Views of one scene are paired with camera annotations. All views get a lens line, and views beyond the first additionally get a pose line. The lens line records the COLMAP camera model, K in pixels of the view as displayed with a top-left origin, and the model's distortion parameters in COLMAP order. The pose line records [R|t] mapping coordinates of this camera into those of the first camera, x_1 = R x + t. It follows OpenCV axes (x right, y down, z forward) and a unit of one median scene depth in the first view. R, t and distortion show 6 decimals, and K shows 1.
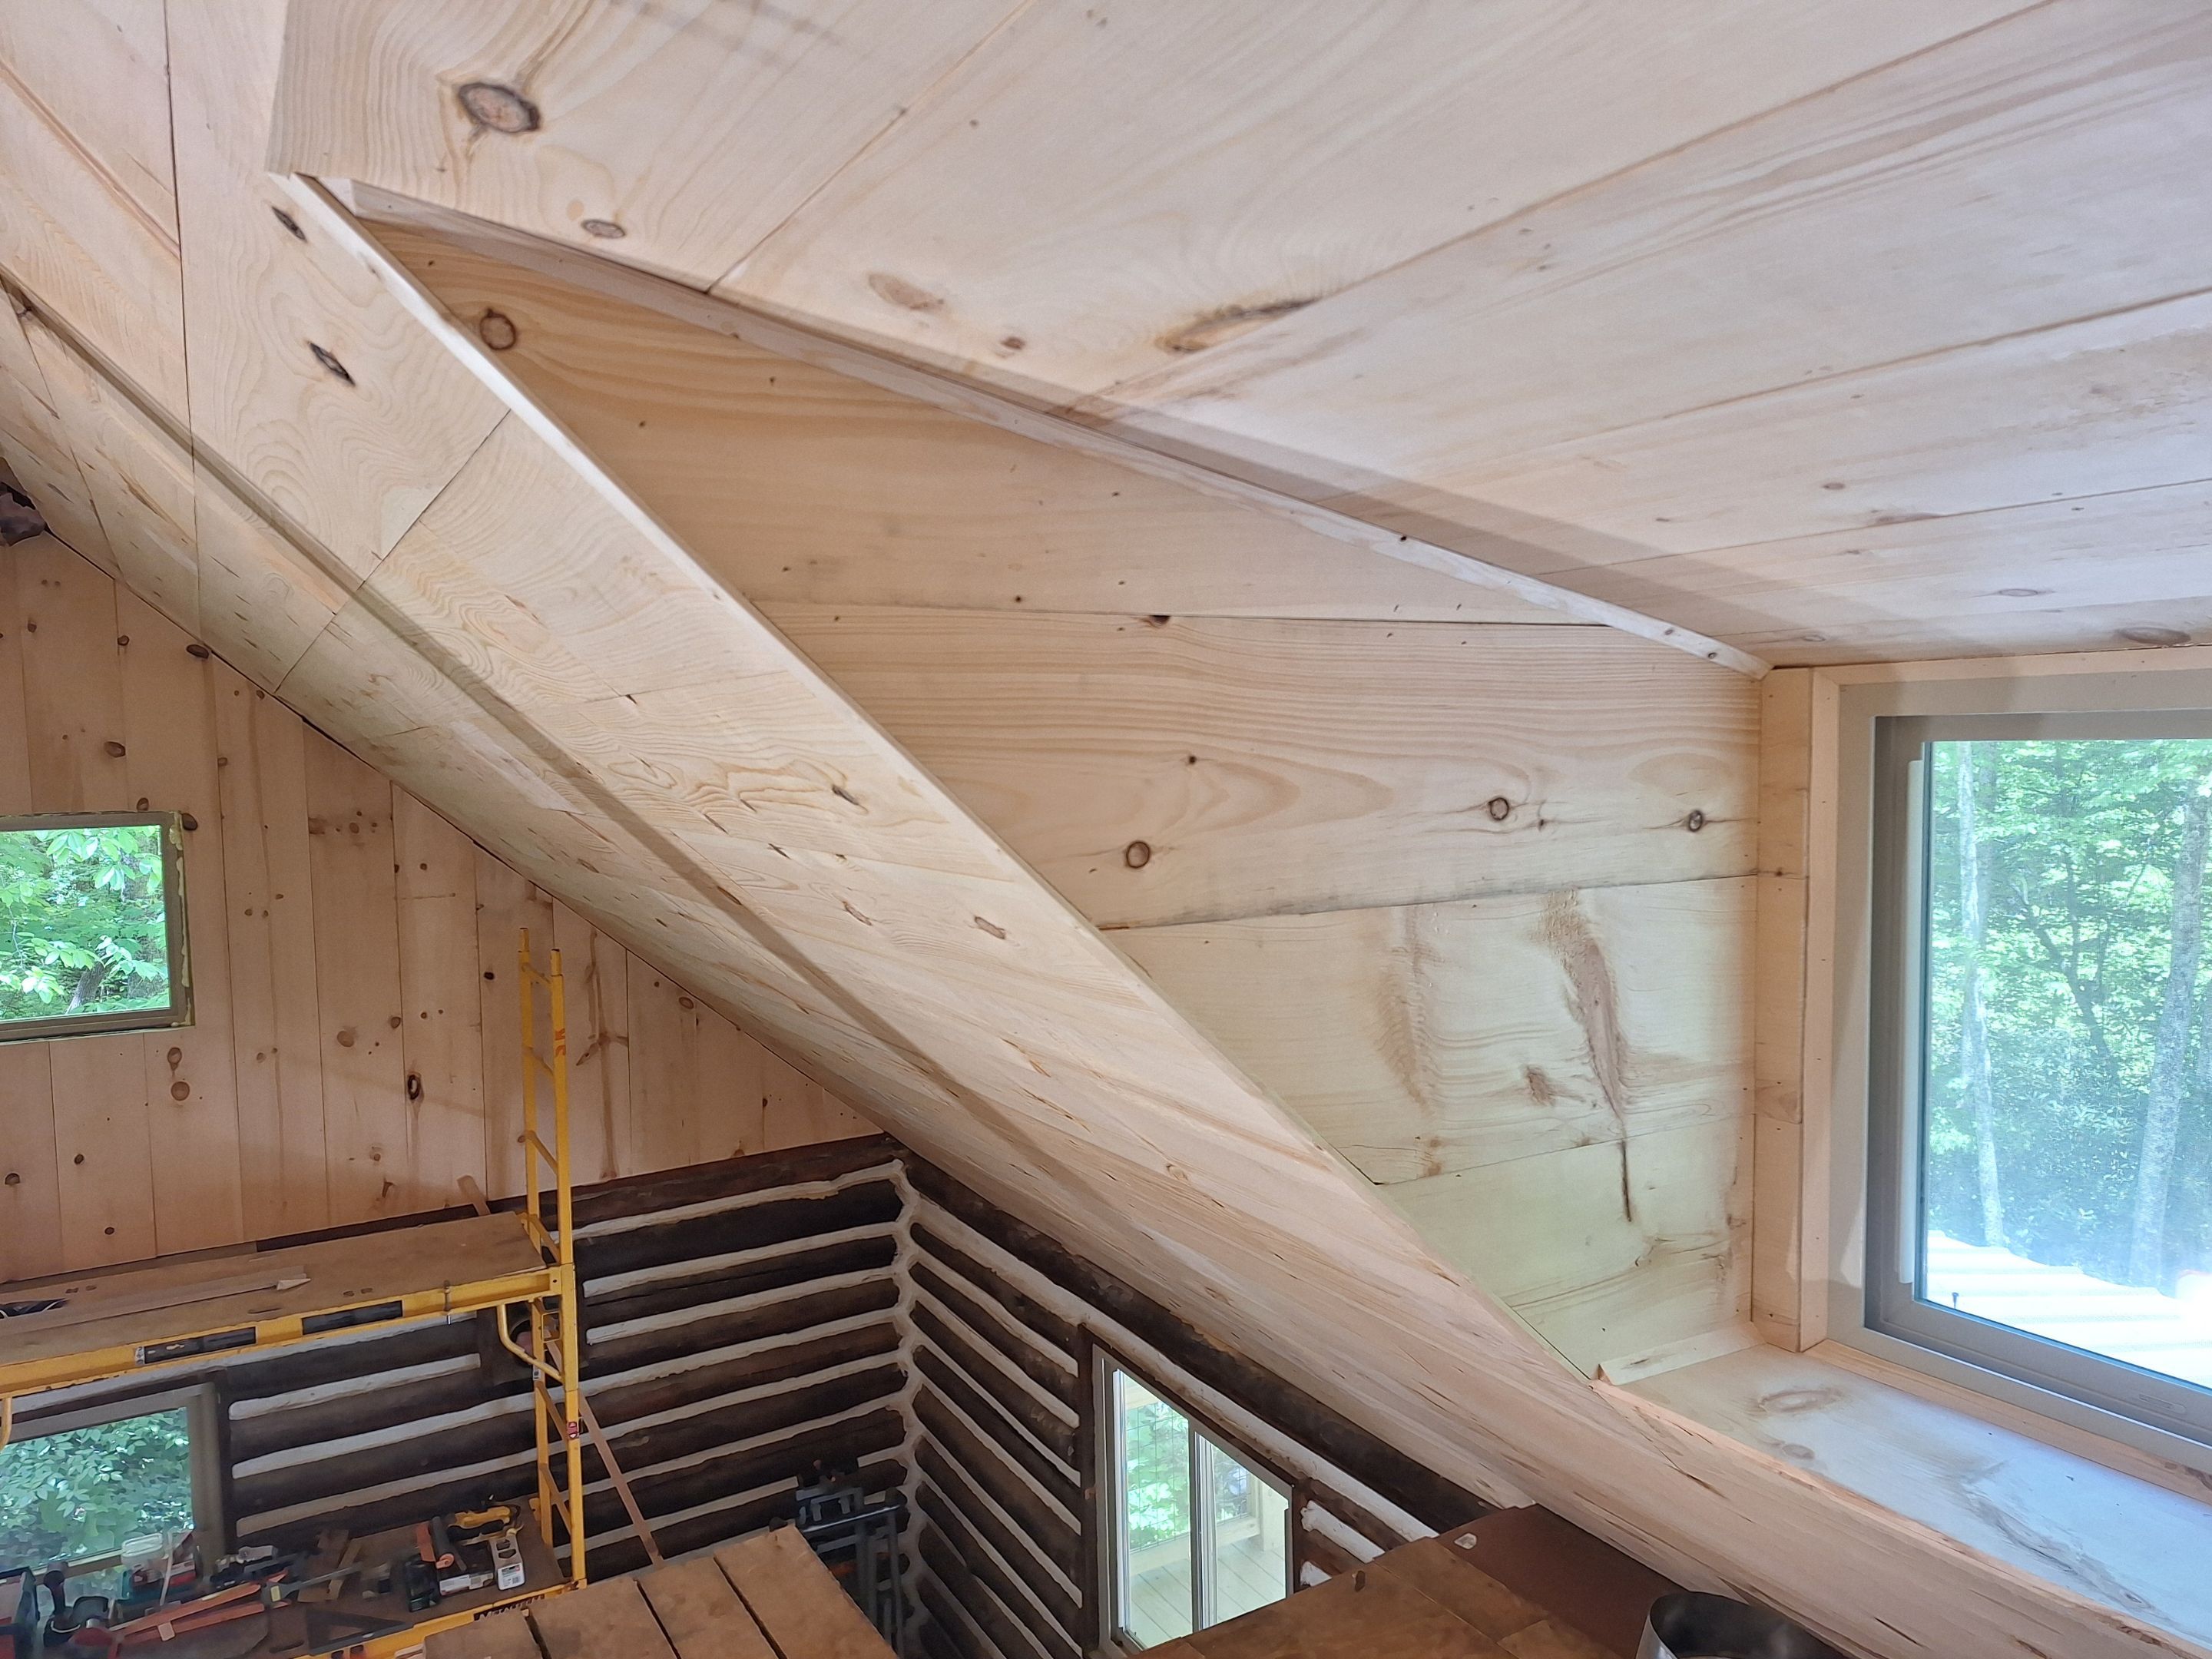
lens RADIAL K [[1515.5, 0, 1106.3], [0, 1515.5, 842.0], [0, 0, 1]] dist [0.112313, -0.132389]
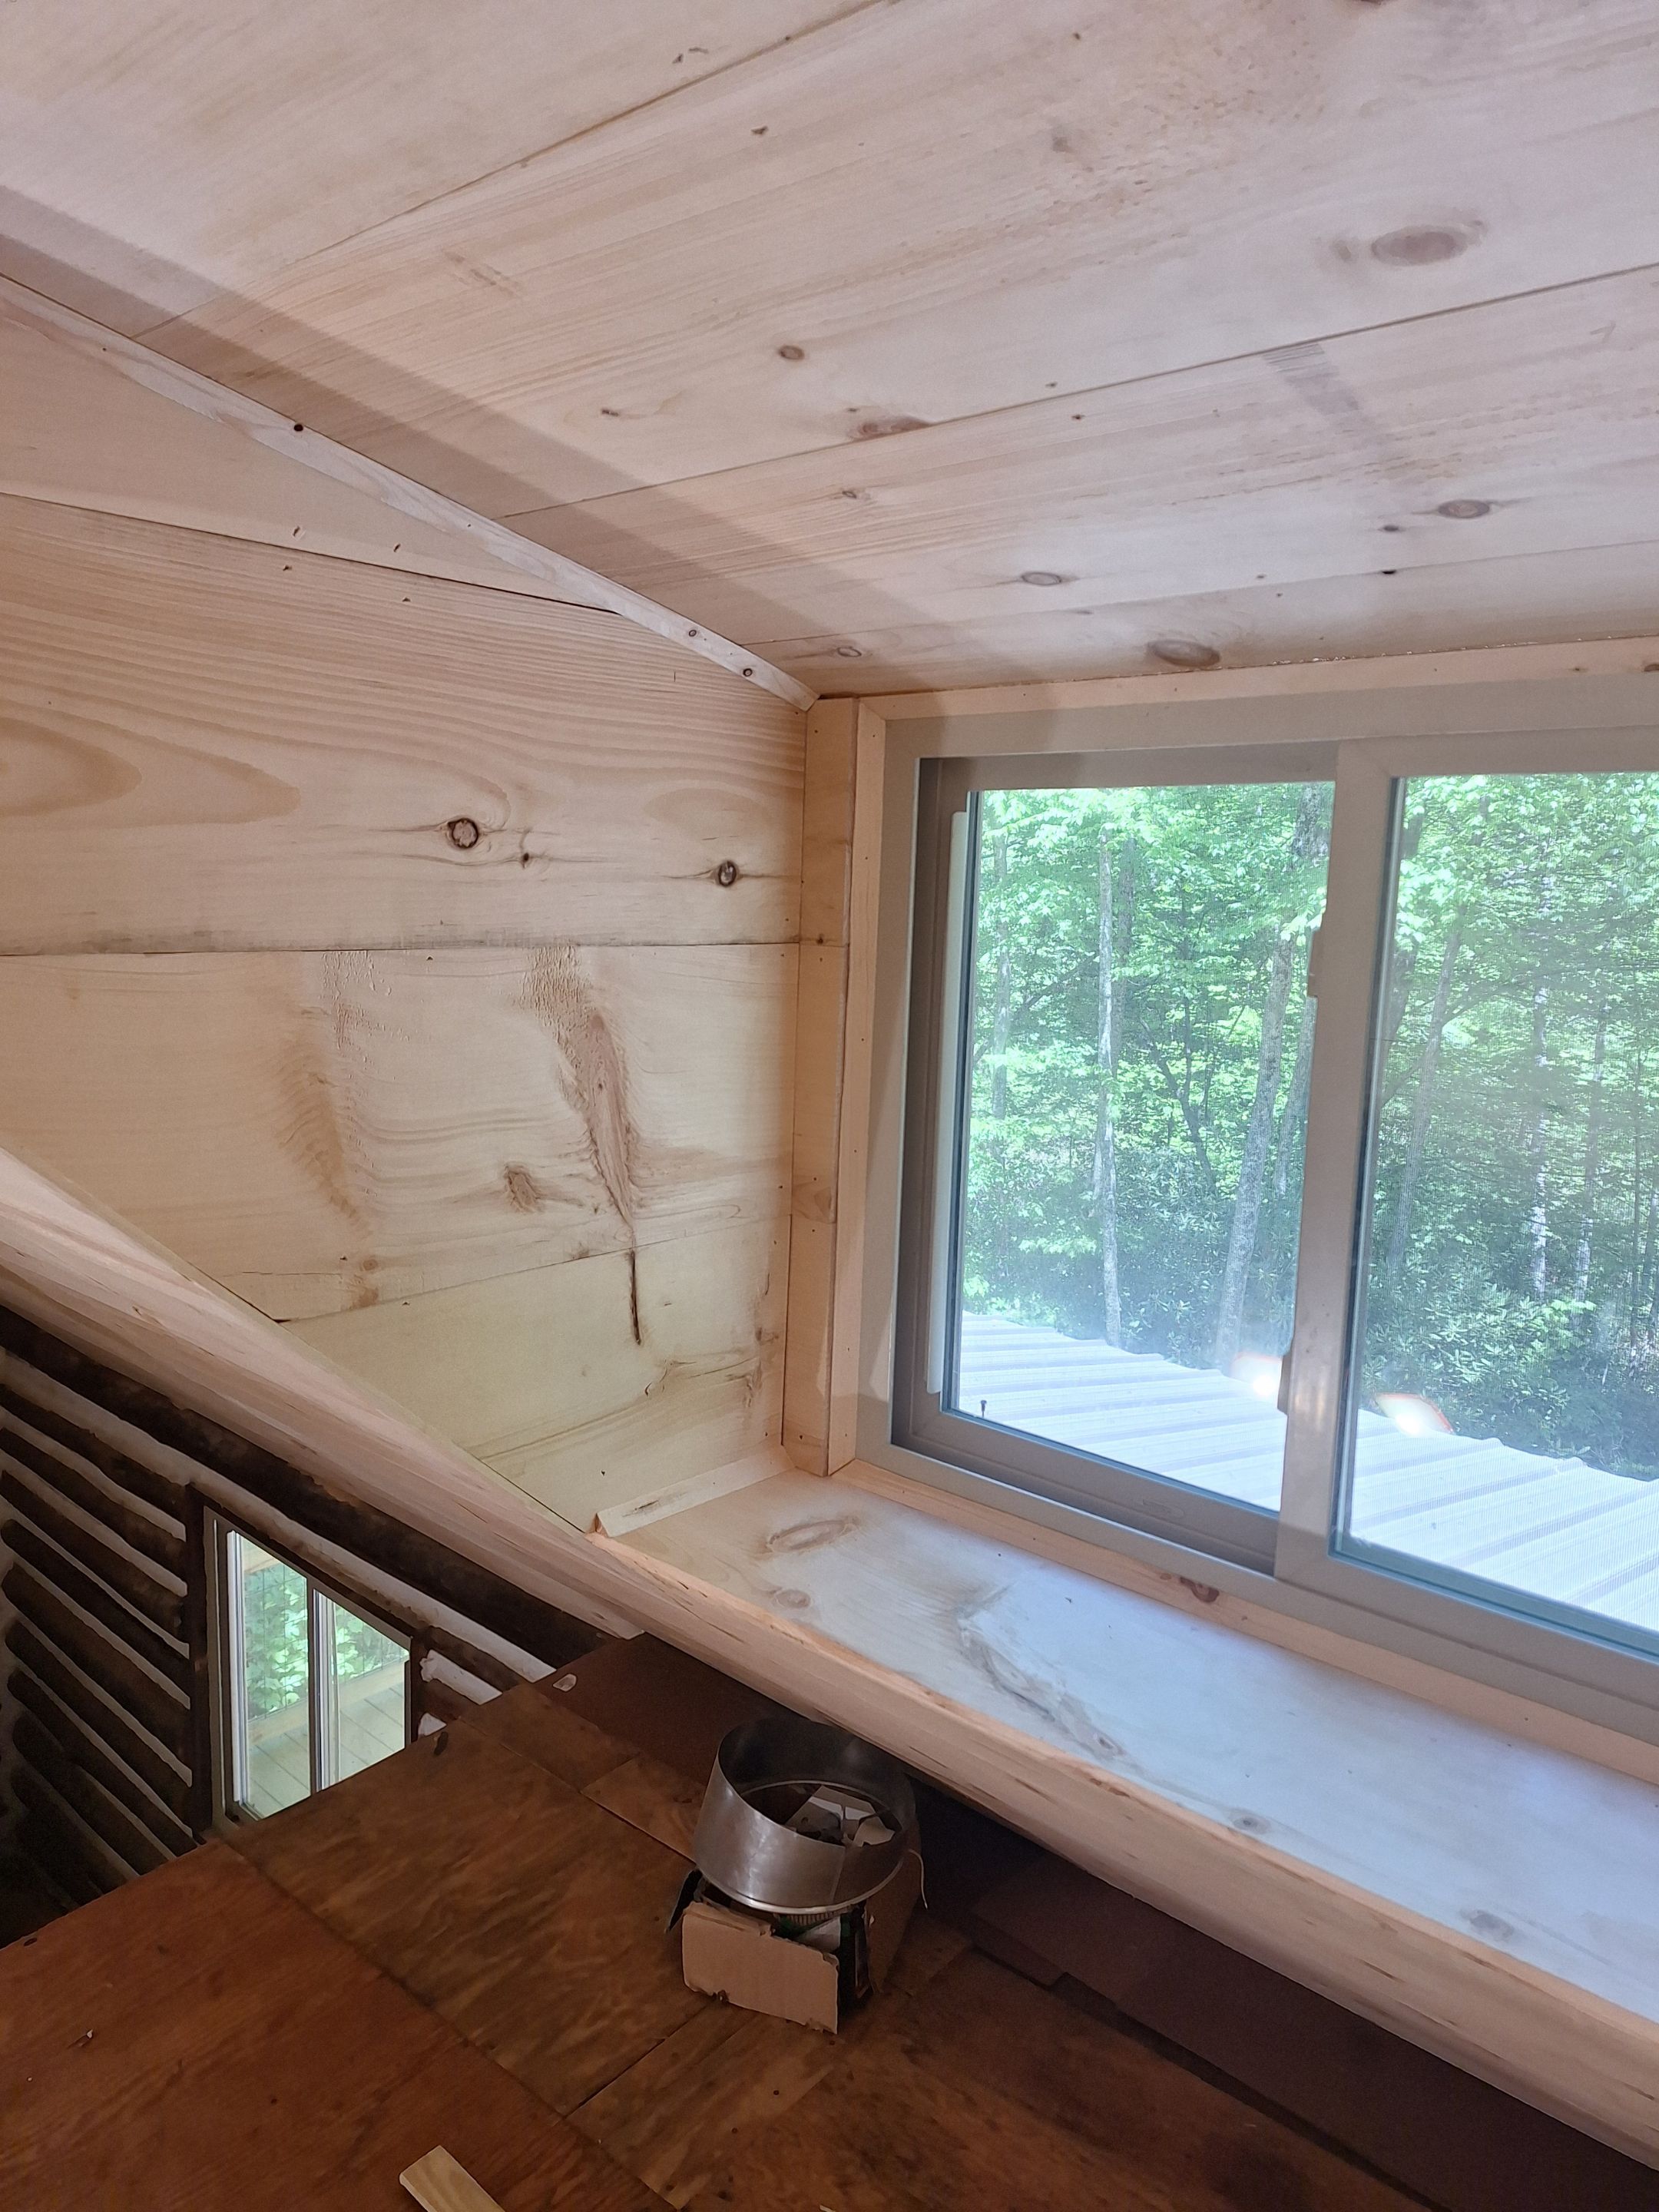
lens RADIAL K [[1515.5, 0, 816.3], [0, 1515.5, 1089.4], [0, 0, 1]] dist [0.112313, -0.132389]
pose [[0.950389, 0.000843, 0.311064, 0.171084], [-0.024427, 0.997111, 0.071929, 0.043560], [-0.310104, -0.075959, 0.947663, 0.185665]]
